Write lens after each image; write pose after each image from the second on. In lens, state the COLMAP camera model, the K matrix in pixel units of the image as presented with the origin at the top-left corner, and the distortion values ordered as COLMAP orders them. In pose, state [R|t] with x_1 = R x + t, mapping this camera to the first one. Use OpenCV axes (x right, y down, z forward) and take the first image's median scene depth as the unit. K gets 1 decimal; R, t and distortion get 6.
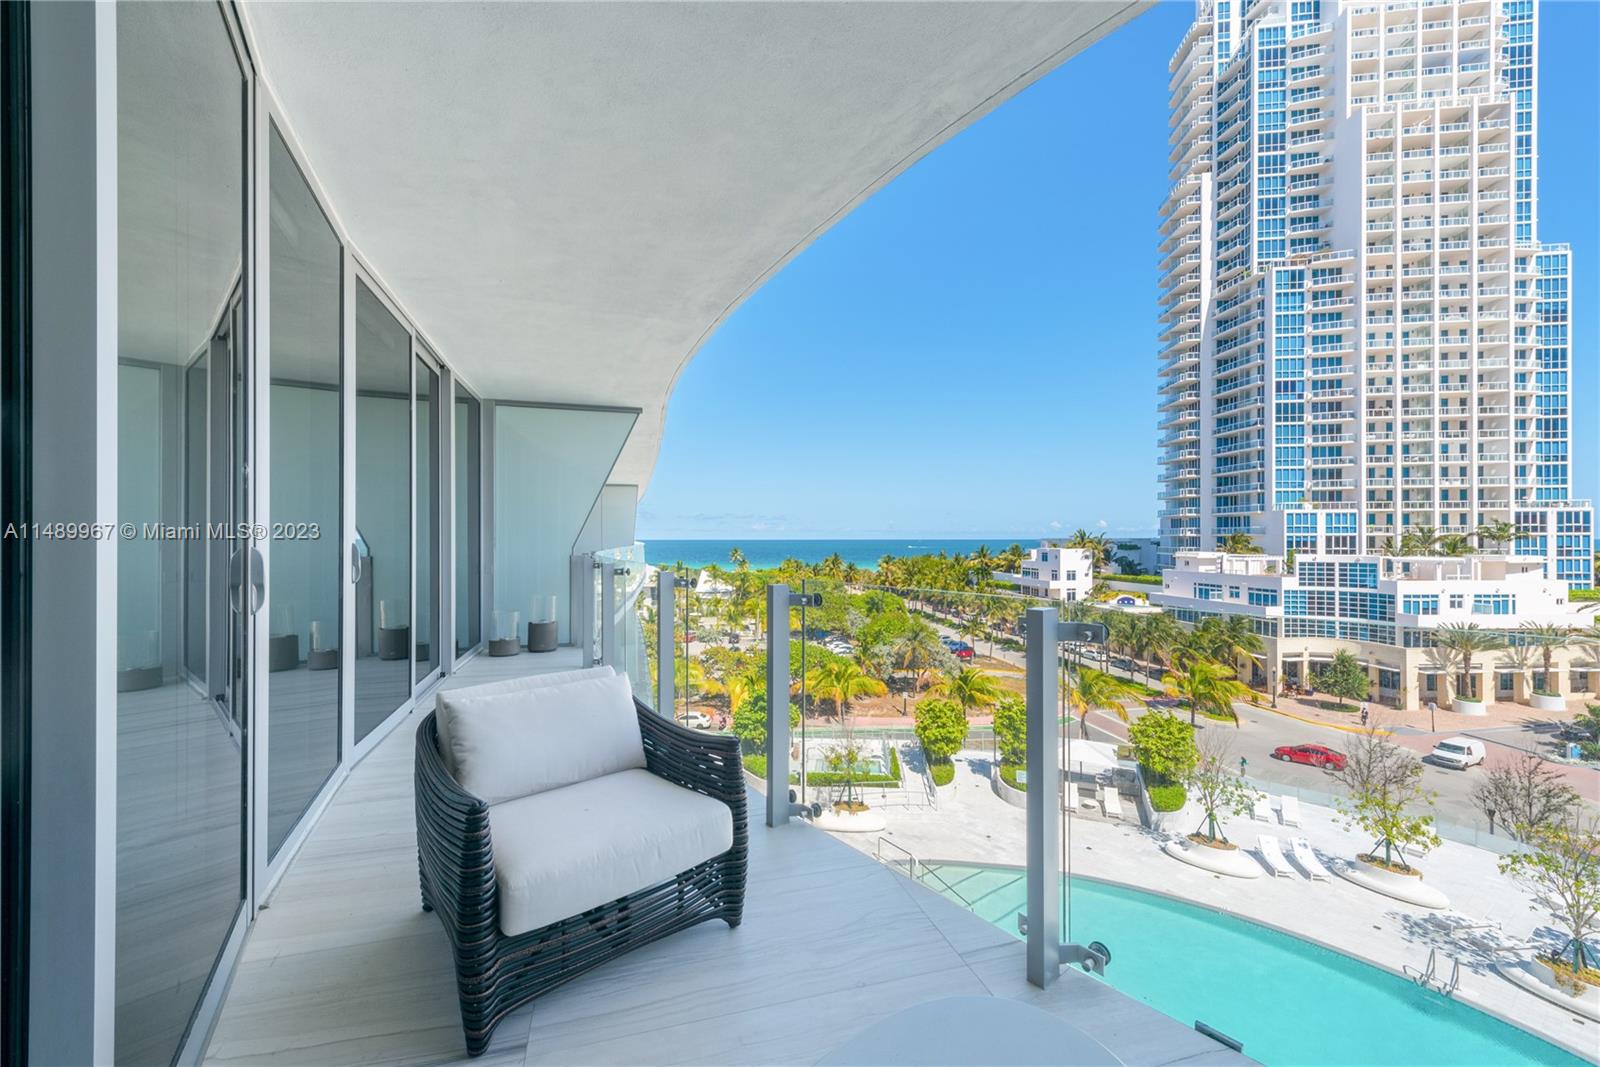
lens RADIAL K [[674.4, 0, 797.5], [0, 674.4, 540.0], [0, 0, 1]] dist [0.017794, -0.006470]
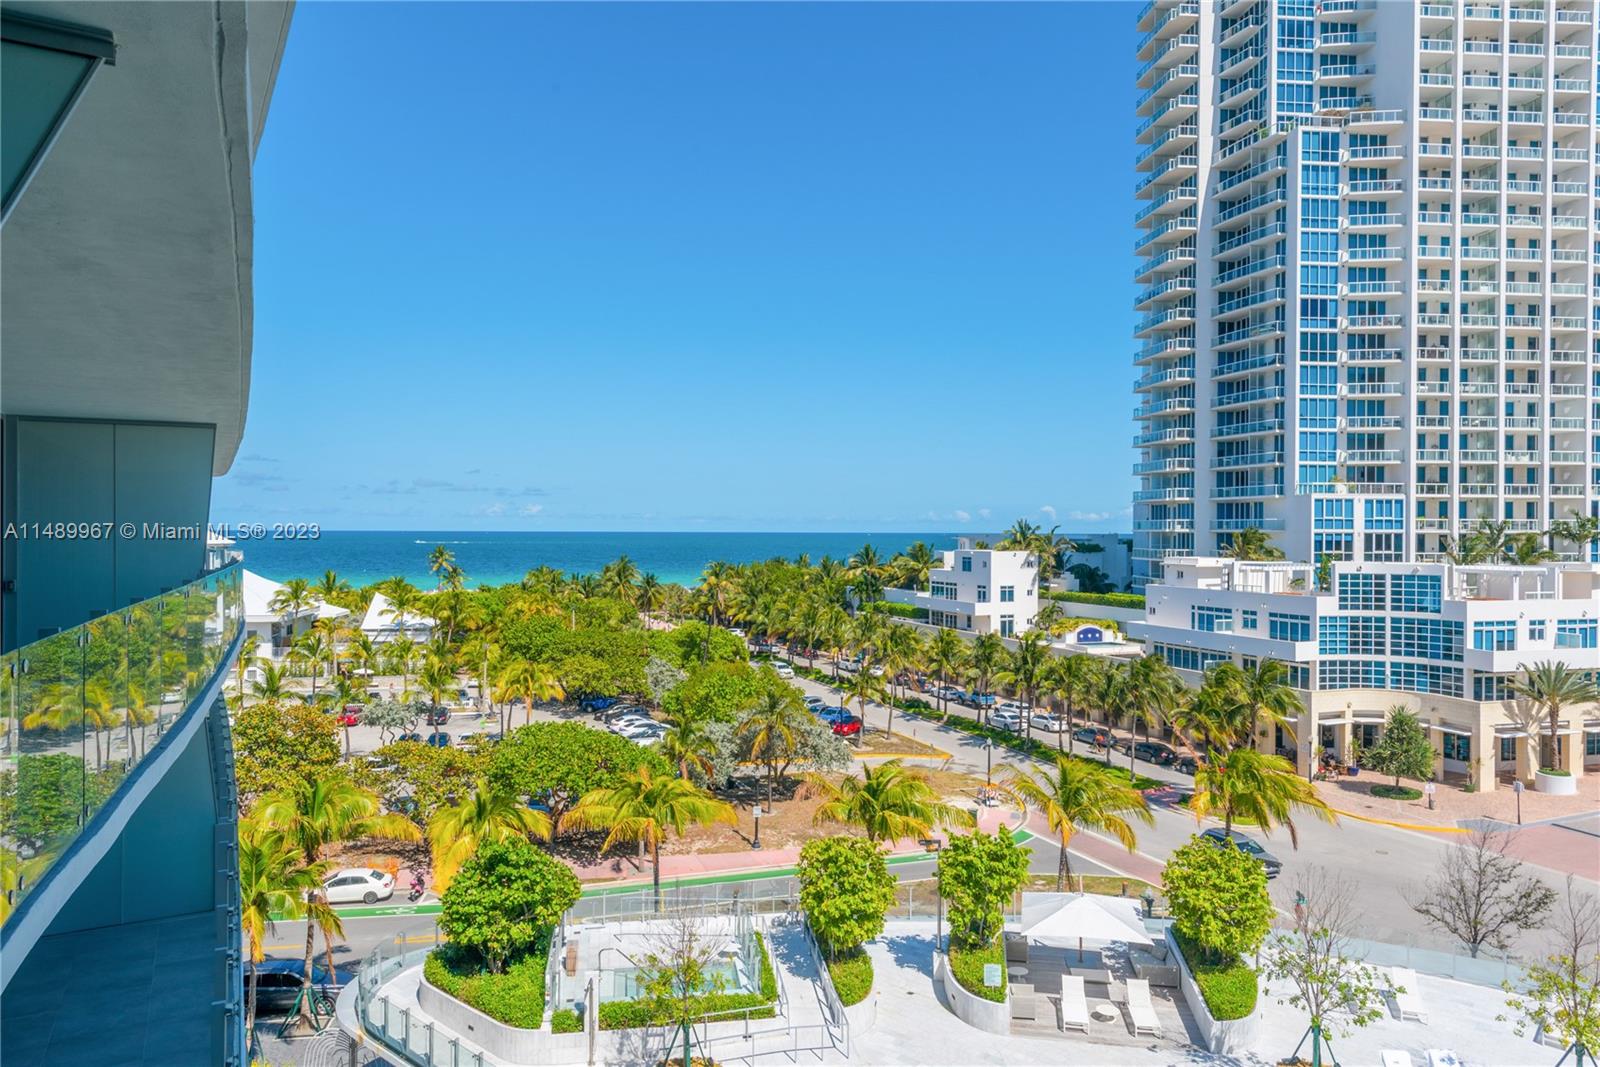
lens RADIAL K [[1051.1, 0, 793.2], [0, 1051.1, 534.5], [0, 0, 1]] dist [0.035885, -0.028779]
pose [[0.971783, 0.003942, 0.235842, -0.018678], [-0.005483, 0.999968, 0.005880, -0.007986], [-0.235812, -0.007007, 0.971774, 0.116128]]
